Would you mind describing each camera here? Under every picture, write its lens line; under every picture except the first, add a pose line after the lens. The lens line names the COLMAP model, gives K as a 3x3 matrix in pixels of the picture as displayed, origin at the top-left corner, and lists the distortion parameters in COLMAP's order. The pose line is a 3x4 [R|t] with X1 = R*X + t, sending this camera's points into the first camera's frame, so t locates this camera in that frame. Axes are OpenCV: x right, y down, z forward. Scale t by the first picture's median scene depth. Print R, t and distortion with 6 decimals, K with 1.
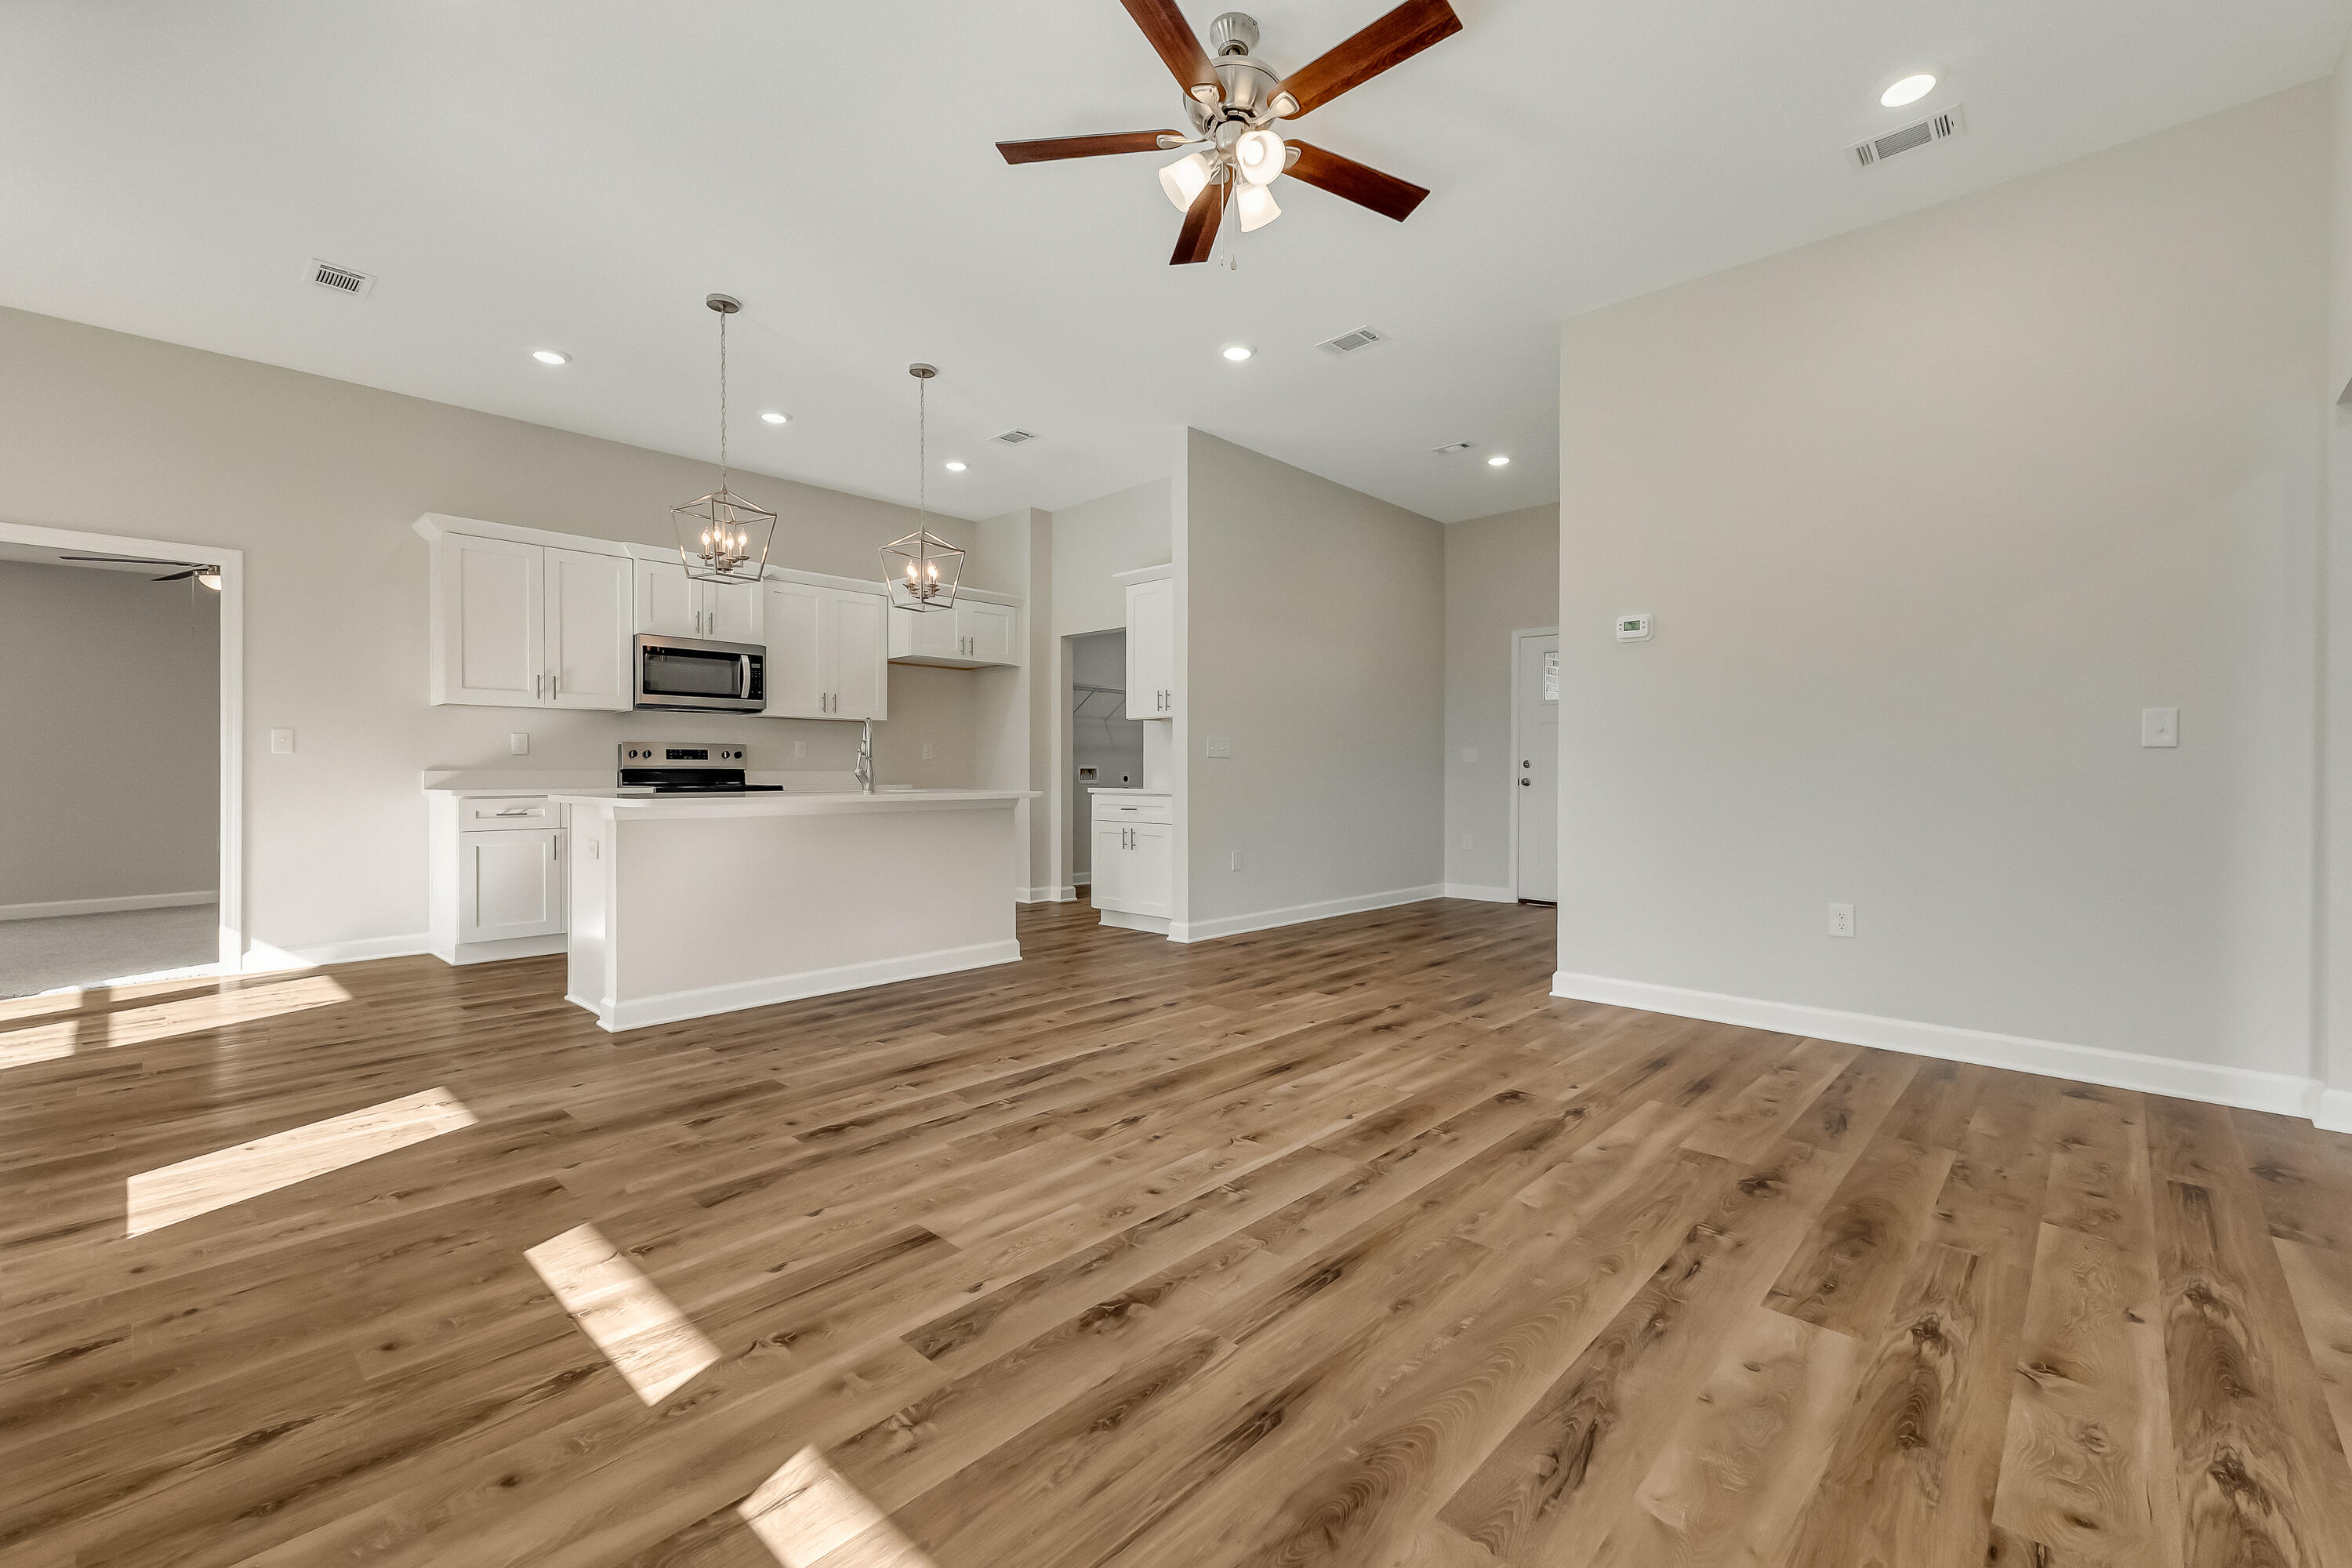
lens RADIAL K [[988.7, 0, 1177.8], [0, 988.7, 777.6], [0, 0, 1]] dist [0.008364, -0.001171]
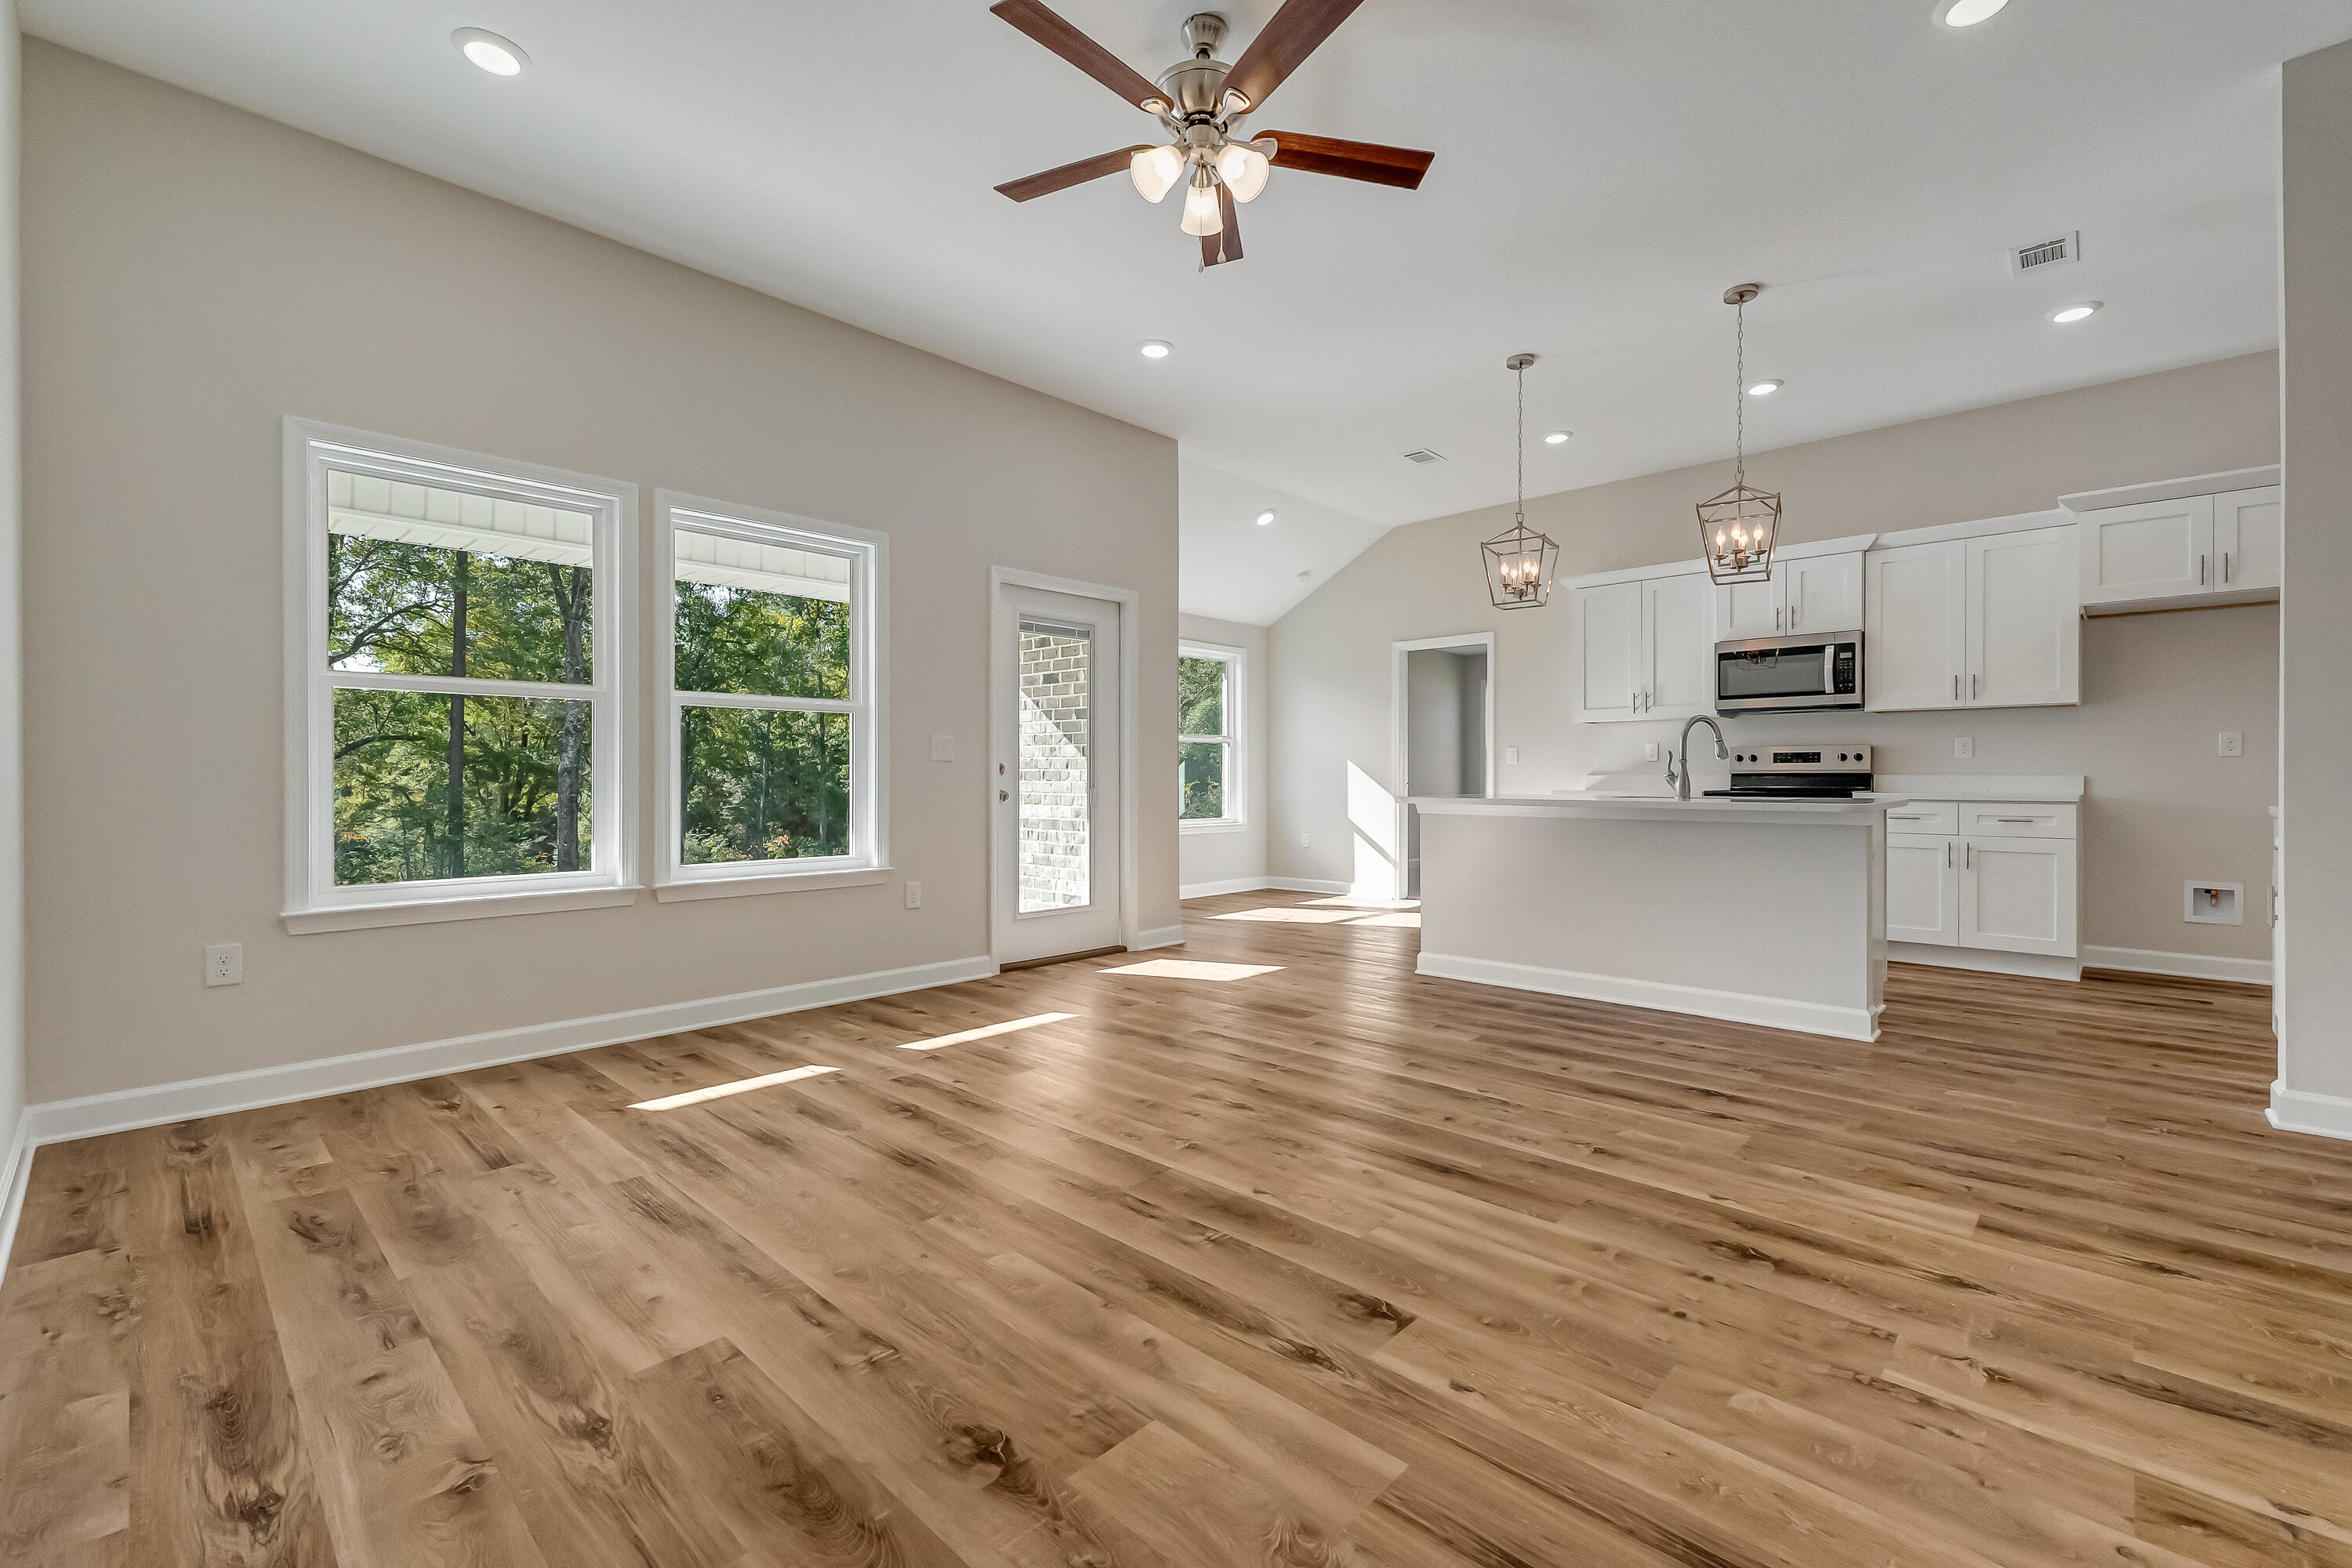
lens RADIAL K [[988.7, 0, 1203.6], [0, 988.7, 782.0], [0, 0, 1]] dist [0.008364, -0.001171]
pose [[0.007043, 0.005405, -0.999961, 0.993417], [-0.003838, 0.999978, 0.005378, -0.006702], [0.999968, 0.003800, 0.007063, 0.934202]]
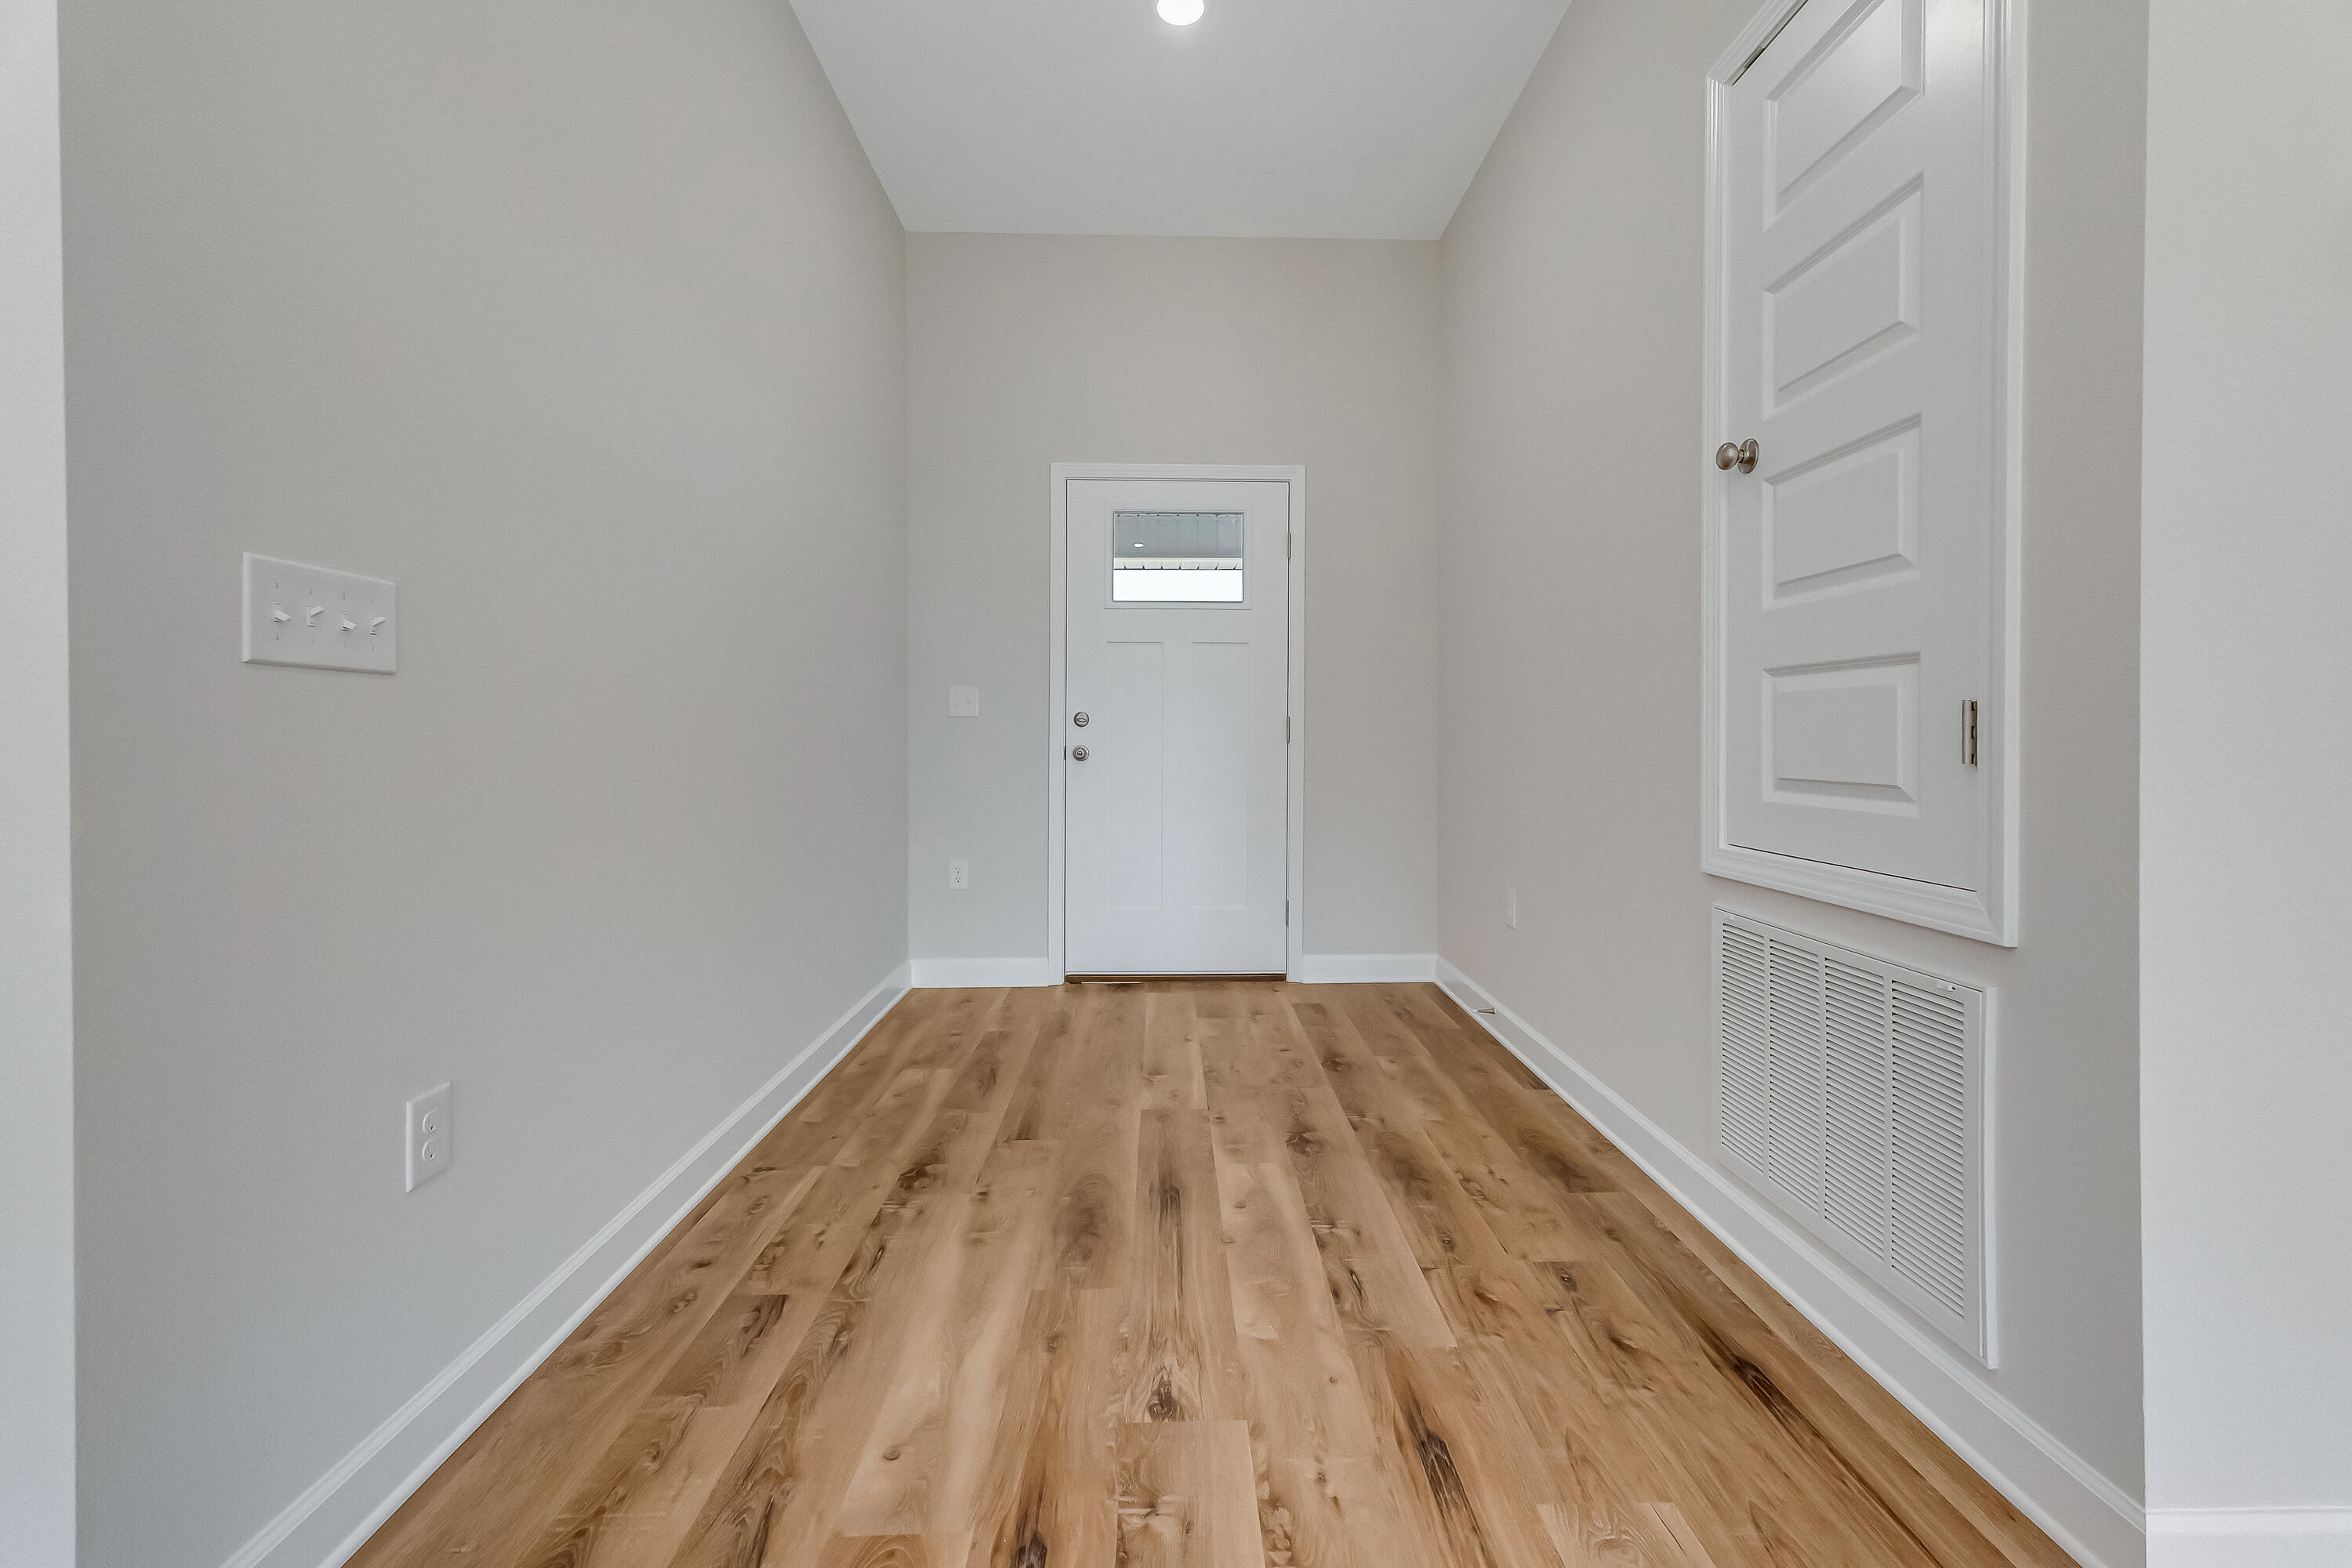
lens RADIAL K [[988.7, 0, 1182.7], [0, 988.7, 718.3], [0, 0, 1]] dist [0.008364, -0.001171]
pose [[0.709269, 0.009303, 0.704876, 0.044324], [0.007279, 0.999763, -0.020519, -0.006509], [-0.704900, 0.019685, 0.709033, 1.527310]]
